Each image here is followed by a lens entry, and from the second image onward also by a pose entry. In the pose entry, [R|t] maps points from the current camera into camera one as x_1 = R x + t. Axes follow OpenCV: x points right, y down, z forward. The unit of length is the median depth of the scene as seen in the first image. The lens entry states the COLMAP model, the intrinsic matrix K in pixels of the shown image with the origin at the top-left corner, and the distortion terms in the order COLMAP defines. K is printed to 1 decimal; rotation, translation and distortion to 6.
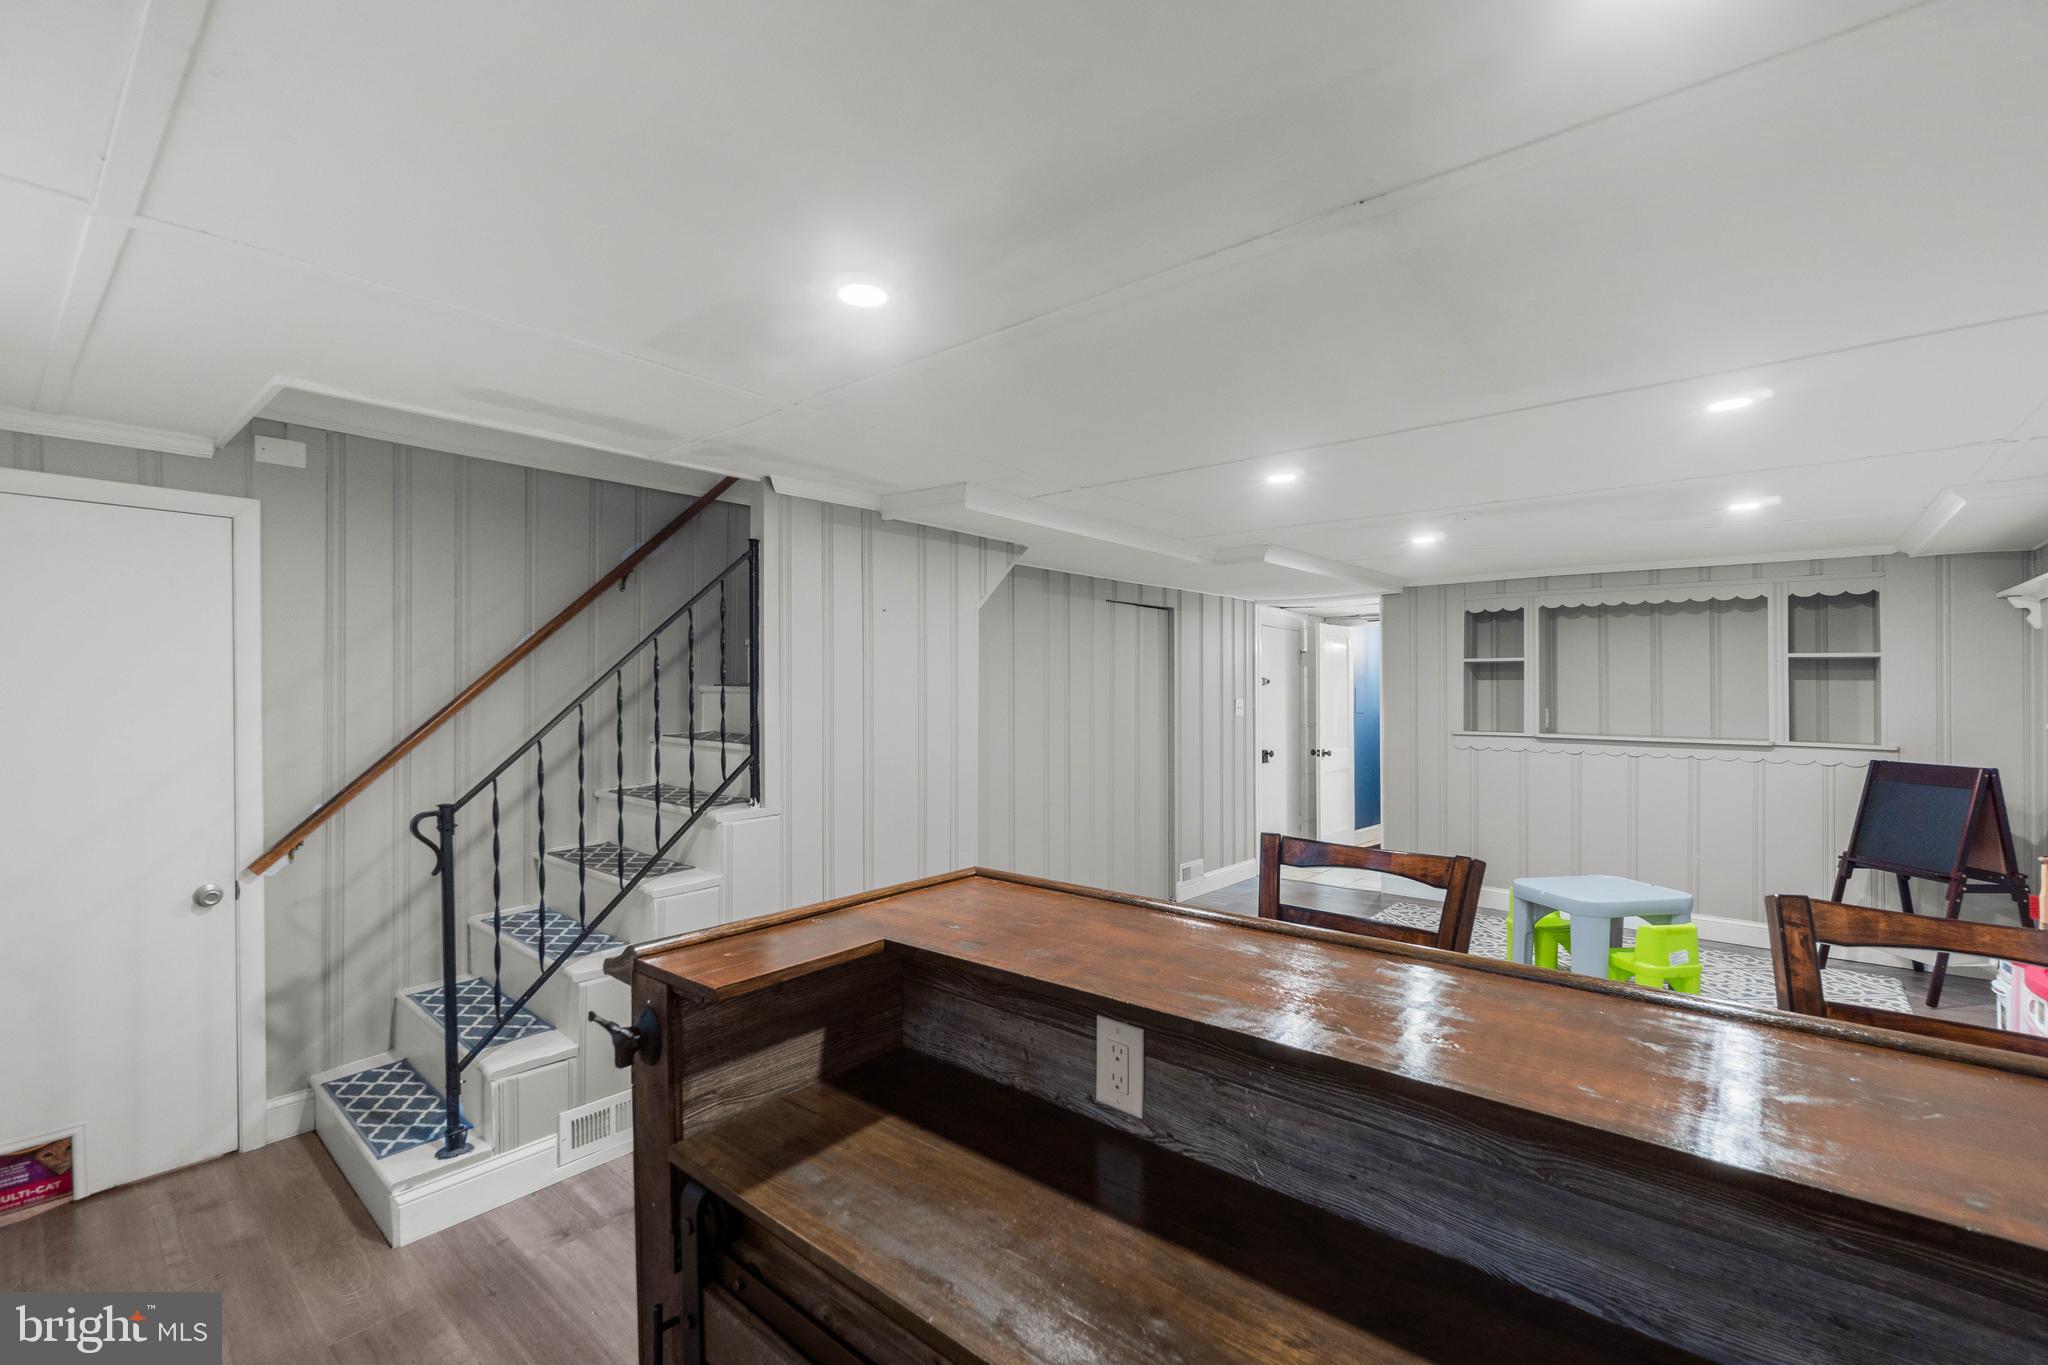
lens RADIAL K [[888.7, 0, 1043.8], [0, 888.7, 693.5], [0, 0, 1]] dist [-0.003066, 0.001079]
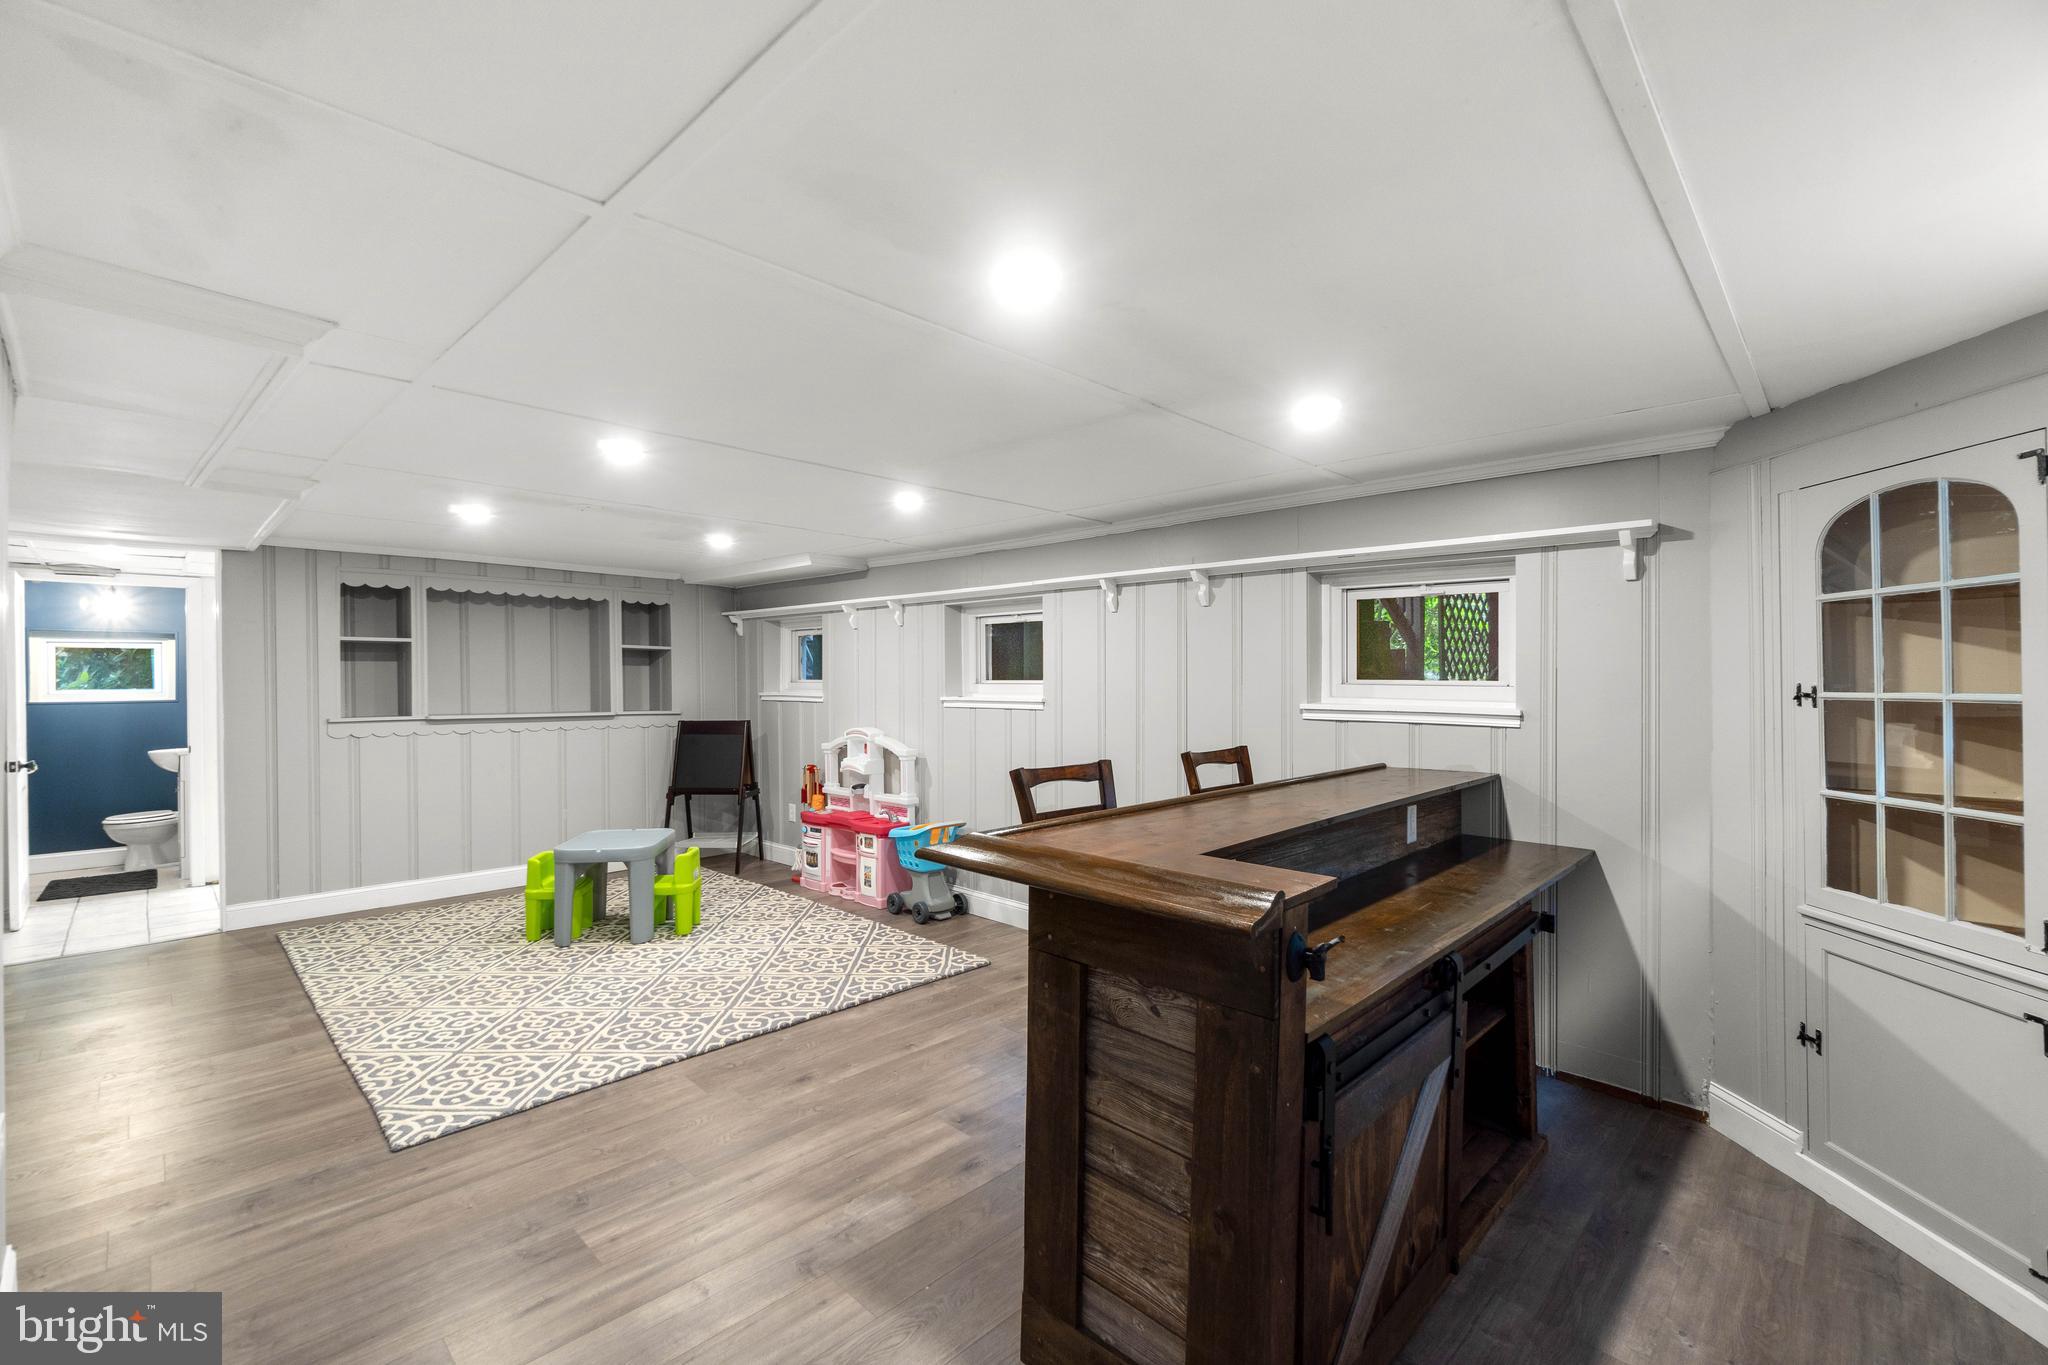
lens RADIAL K [[888.7, 0, 1026.0], [0, 888.7, 680.3], [0, 0, 1]] dist [-0.003066, 0.001079]
pose [[0.065425, -0.004307, 0.997848, -0.398753], [0.003635, 0.999985, 0.004078, 0.004159], [-0.997851, 0.003360, 0.065440, 0.276366]]
